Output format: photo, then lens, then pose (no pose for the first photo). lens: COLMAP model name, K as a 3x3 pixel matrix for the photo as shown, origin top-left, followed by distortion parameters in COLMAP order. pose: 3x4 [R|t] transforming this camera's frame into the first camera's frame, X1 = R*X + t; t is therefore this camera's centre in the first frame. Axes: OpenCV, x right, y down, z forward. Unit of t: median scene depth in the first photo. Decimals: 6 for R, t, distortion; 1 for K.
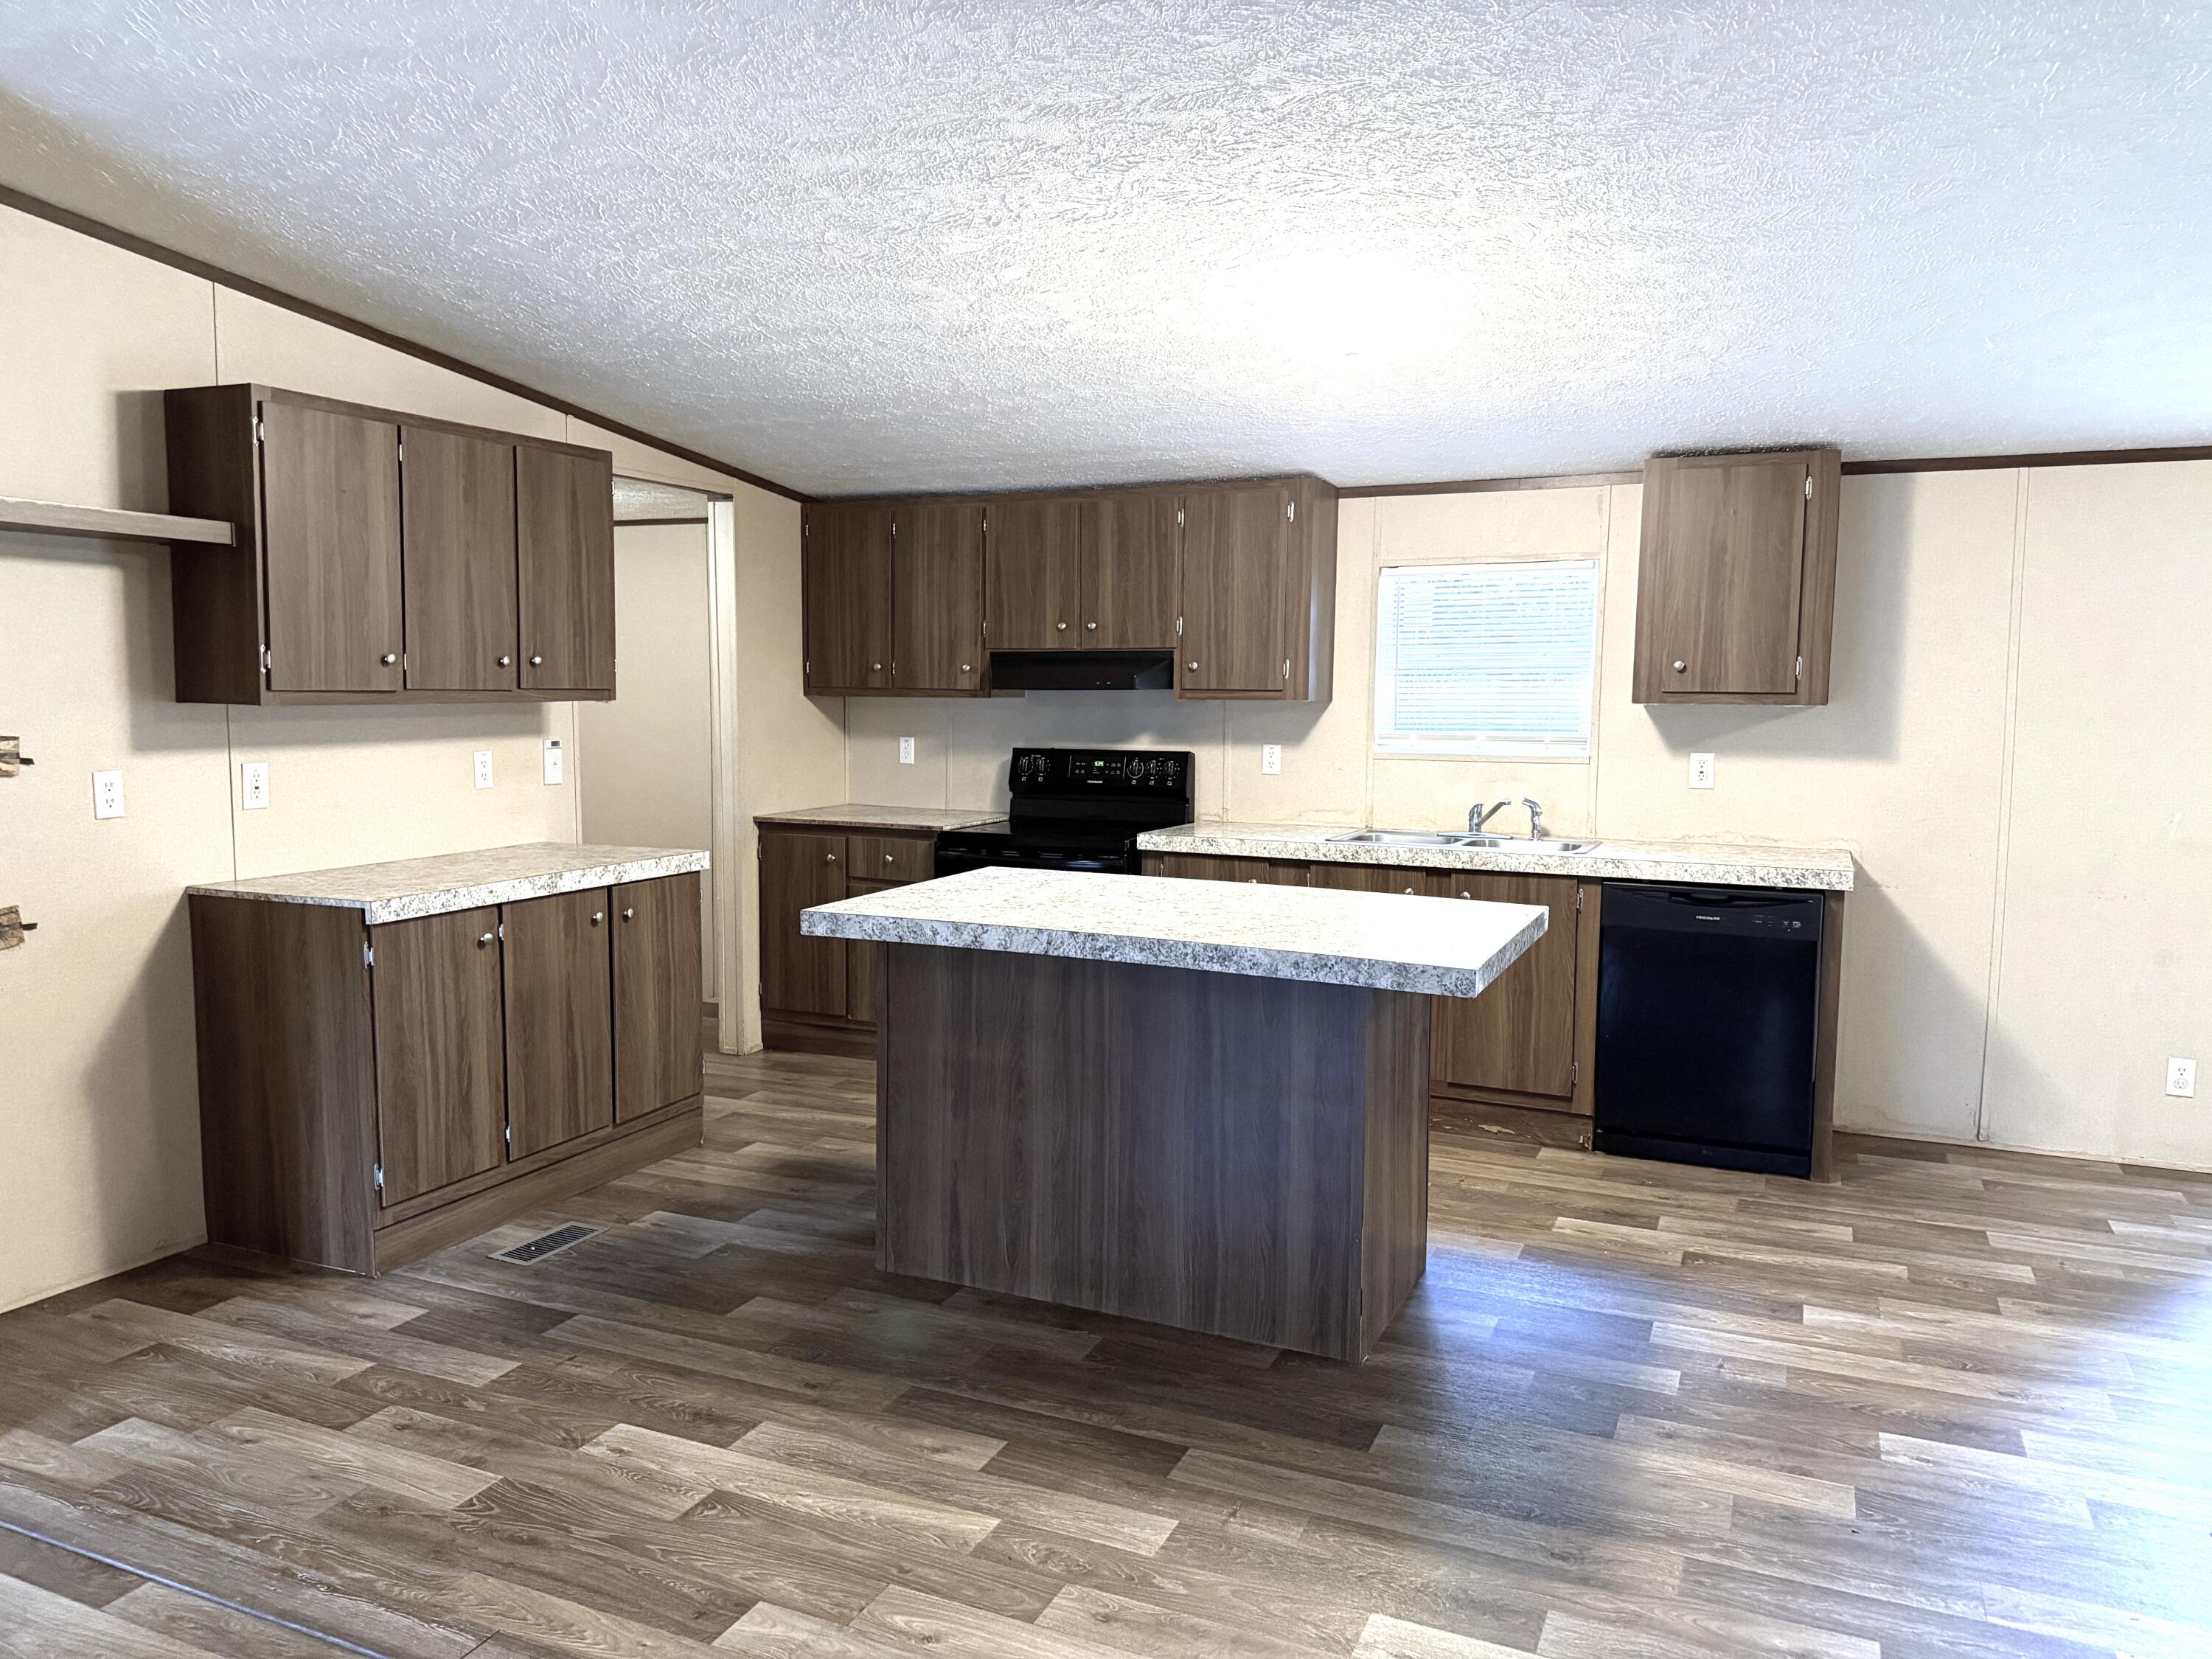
lens RADIAL K [[1565.6, 0, 1109.3], [0, 1565.6, 830.5], [0, 0, 1]] dist [0.045208, -0.020943]
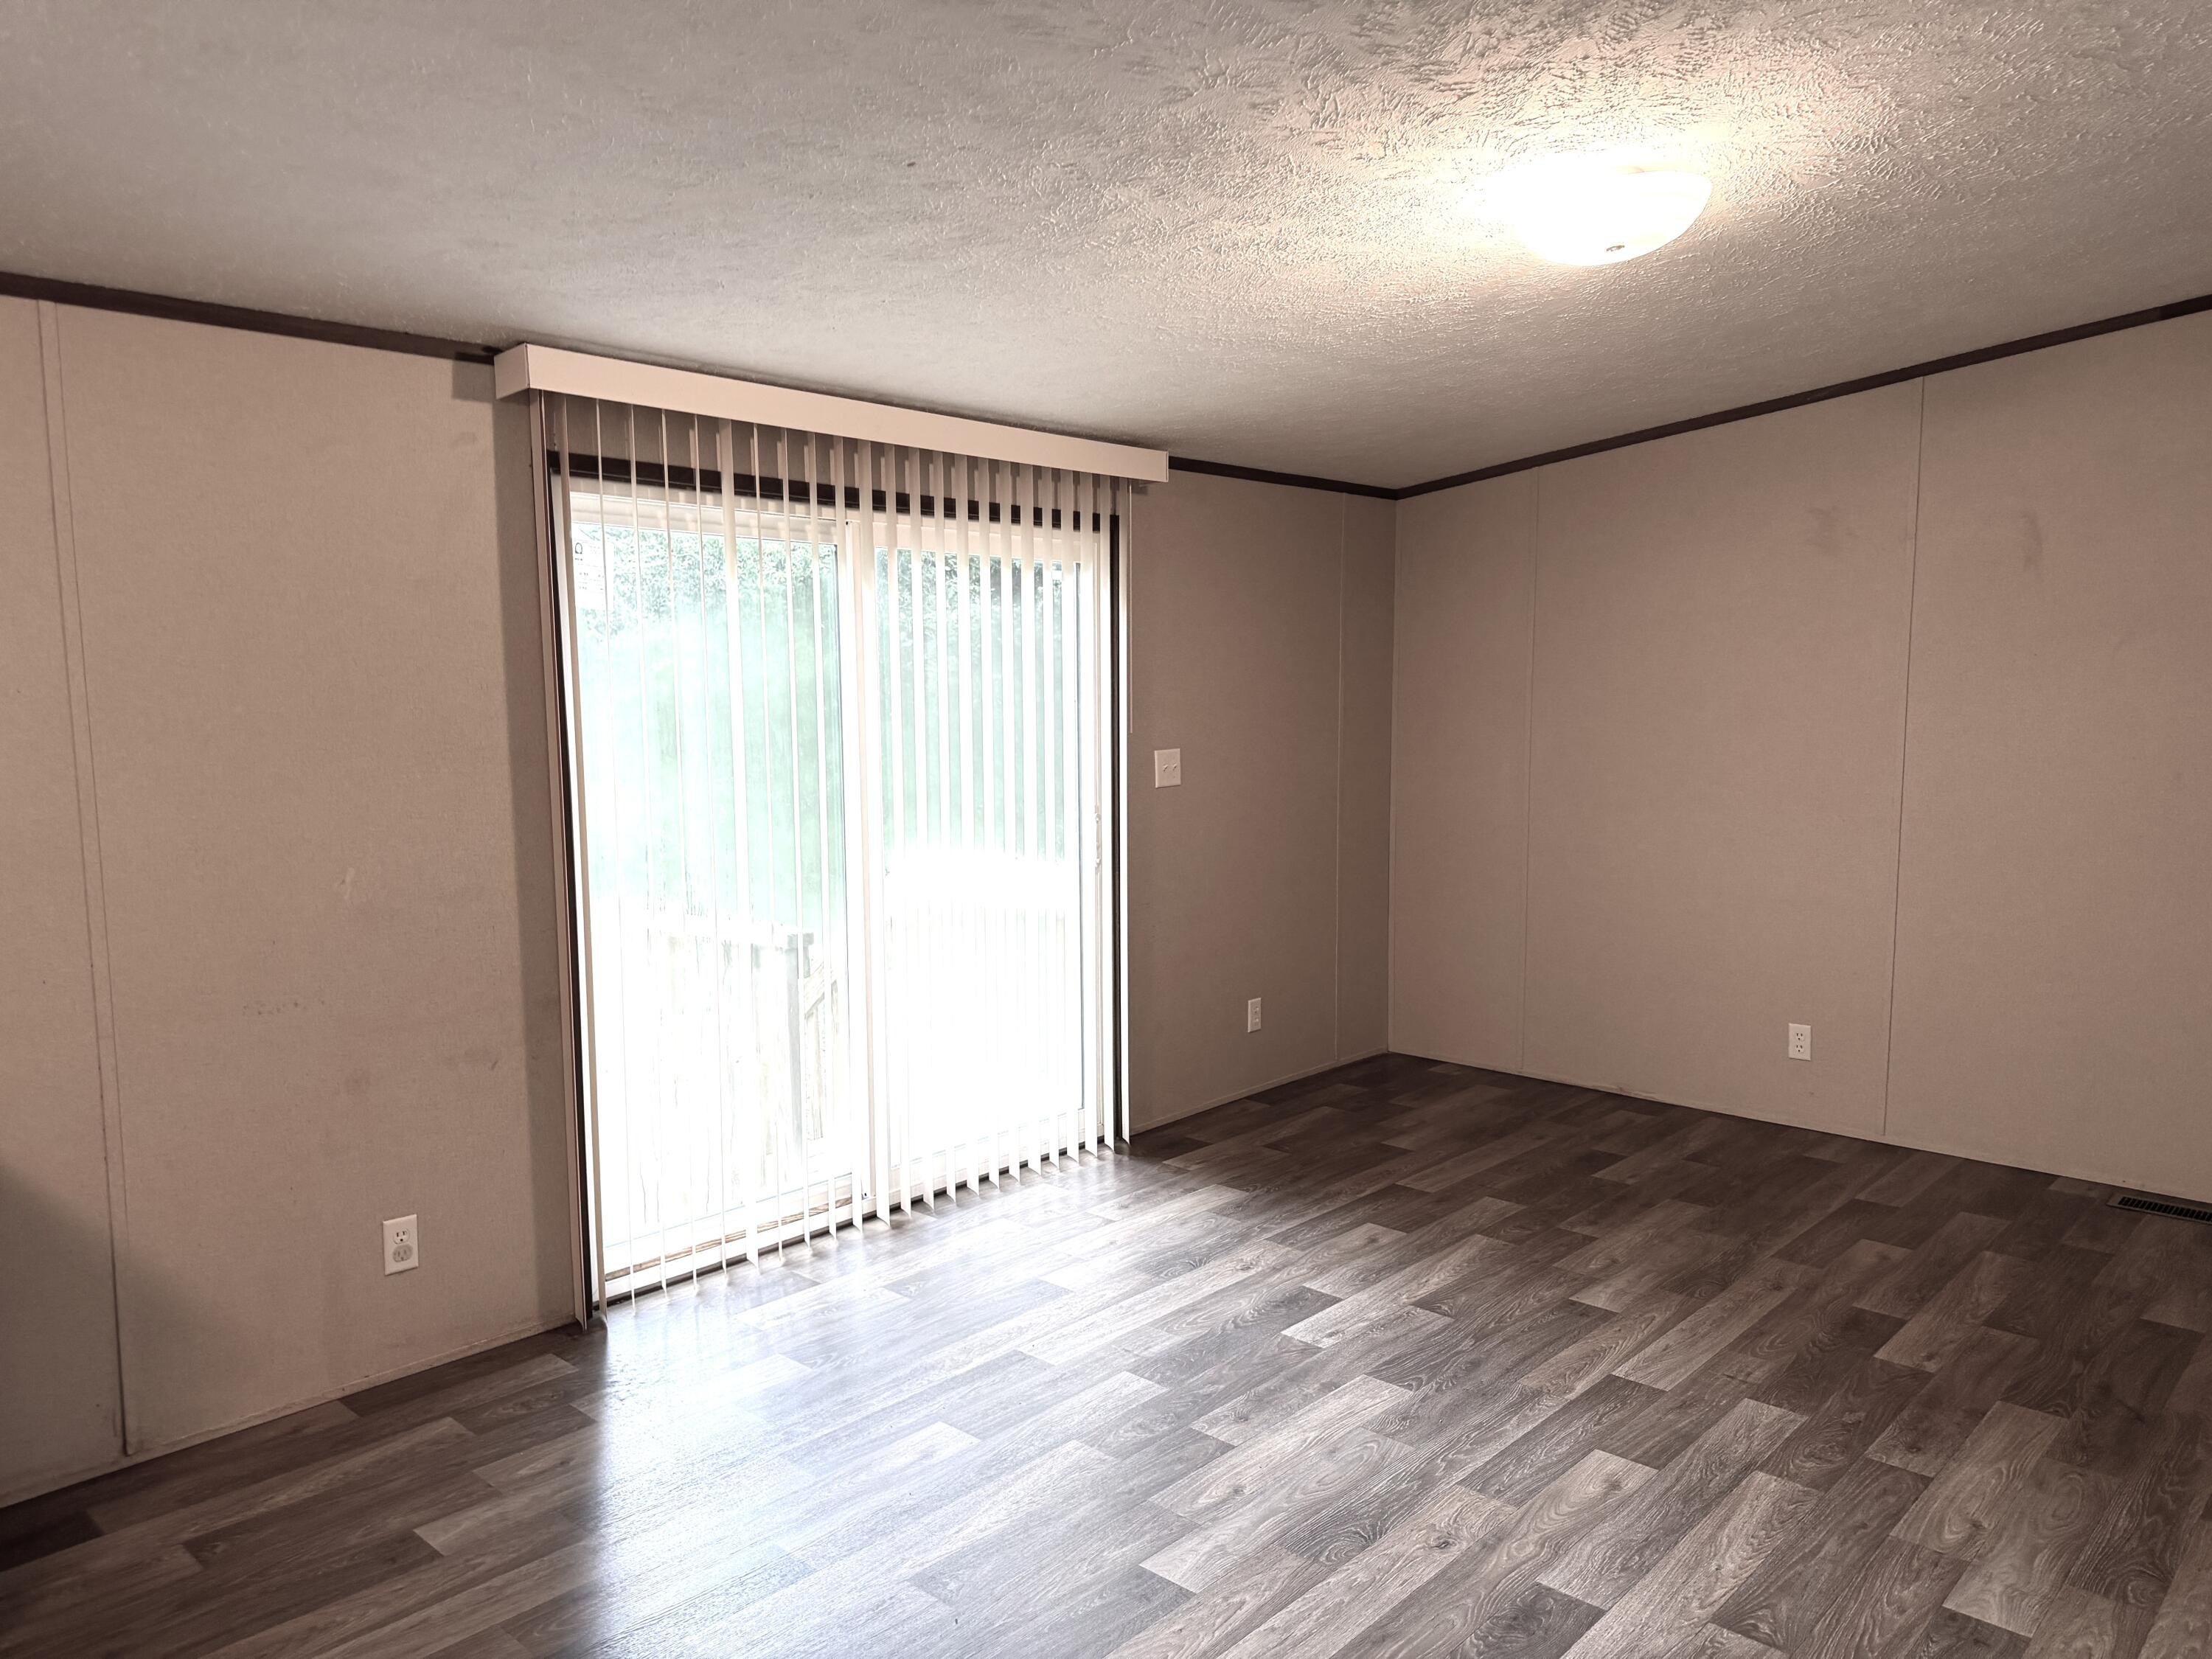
lens RADIAL K [[1565.6, 0, 1110.1], [0, 1565.6, 832.2], [0, 0, 1]] dist [0.045208, -0.020943]
pose [[0.324836, -0.103336, 0.940108, 0.140162], [0.104518, 0.991847, 0.072909, -0.043839], [-0.939977, 0.074575, 0.332988, 0.467685]]
